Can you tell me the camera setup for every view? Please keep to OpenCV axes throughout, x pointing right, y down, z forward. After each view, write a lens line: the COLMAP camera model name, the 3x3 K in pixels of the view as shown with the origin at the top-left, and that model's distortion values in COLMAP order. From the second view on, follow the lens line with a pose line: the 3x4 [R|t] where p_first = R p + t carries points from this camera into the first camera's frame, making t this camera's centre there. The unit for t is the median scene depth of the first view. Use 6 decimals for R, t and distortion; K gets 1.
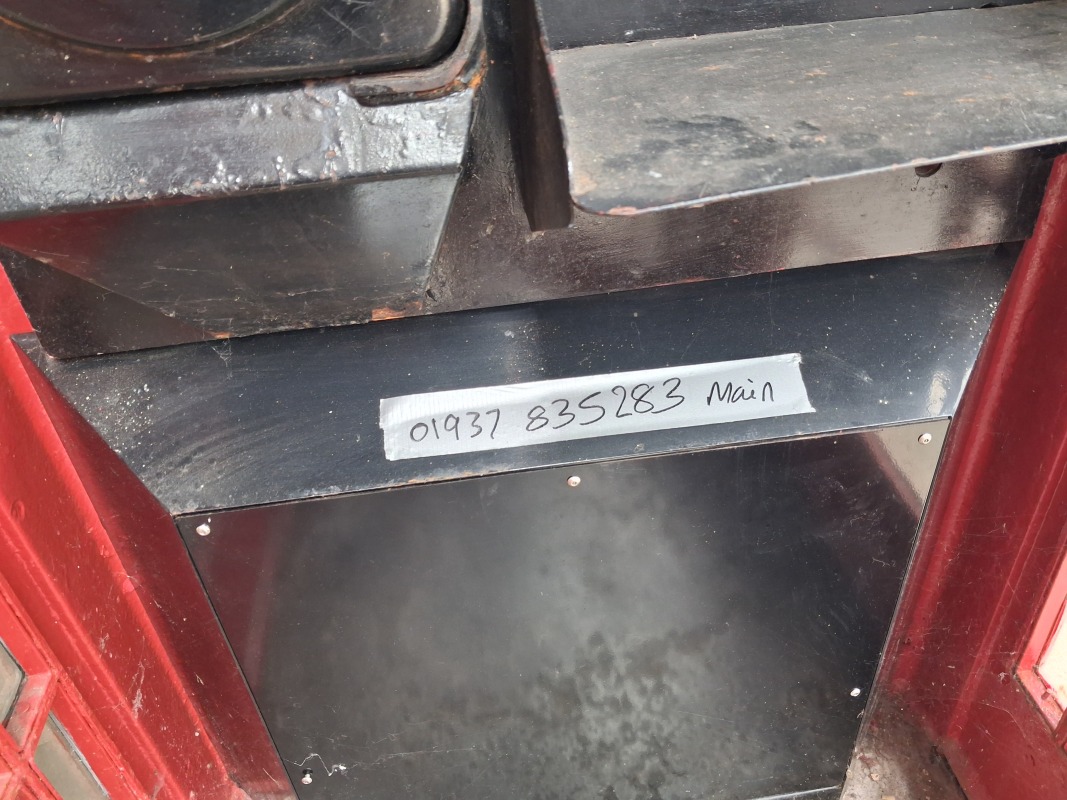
lens RADIAL K [[833.8, 0, 533.0], [0, 833.8, 405.0], [0, 0, 1]] dist [0.026783, -0.006268]
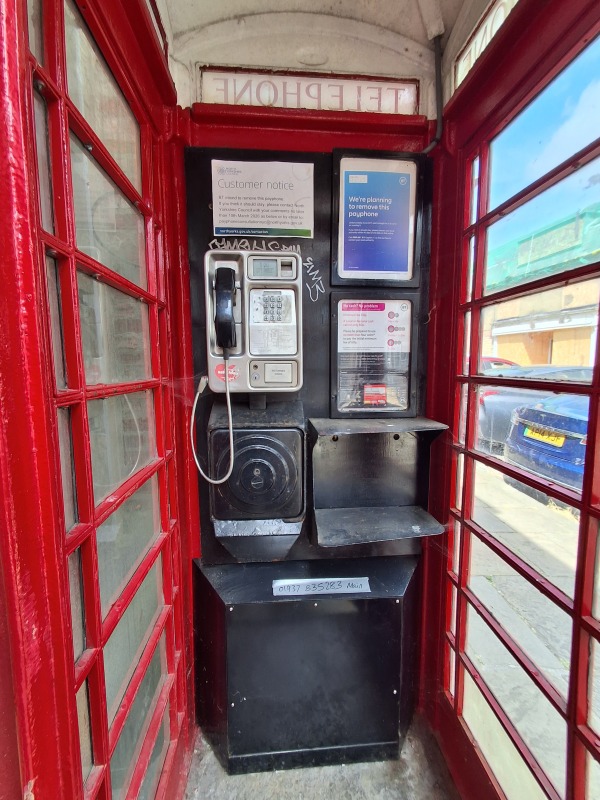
lens RADIAL K [[376.2, 0, 301.3], [0, 376.2, 406.6], [0, 0, 1]] dist [0.015235, 0.001249]
pose [[0.997157, 0.072613, -0.020154, -0.053079], [-0.073261, 0.871443, -0.484994, 0.134321], [-0.017654, 0.485092, 0.874285, -1.078232]]
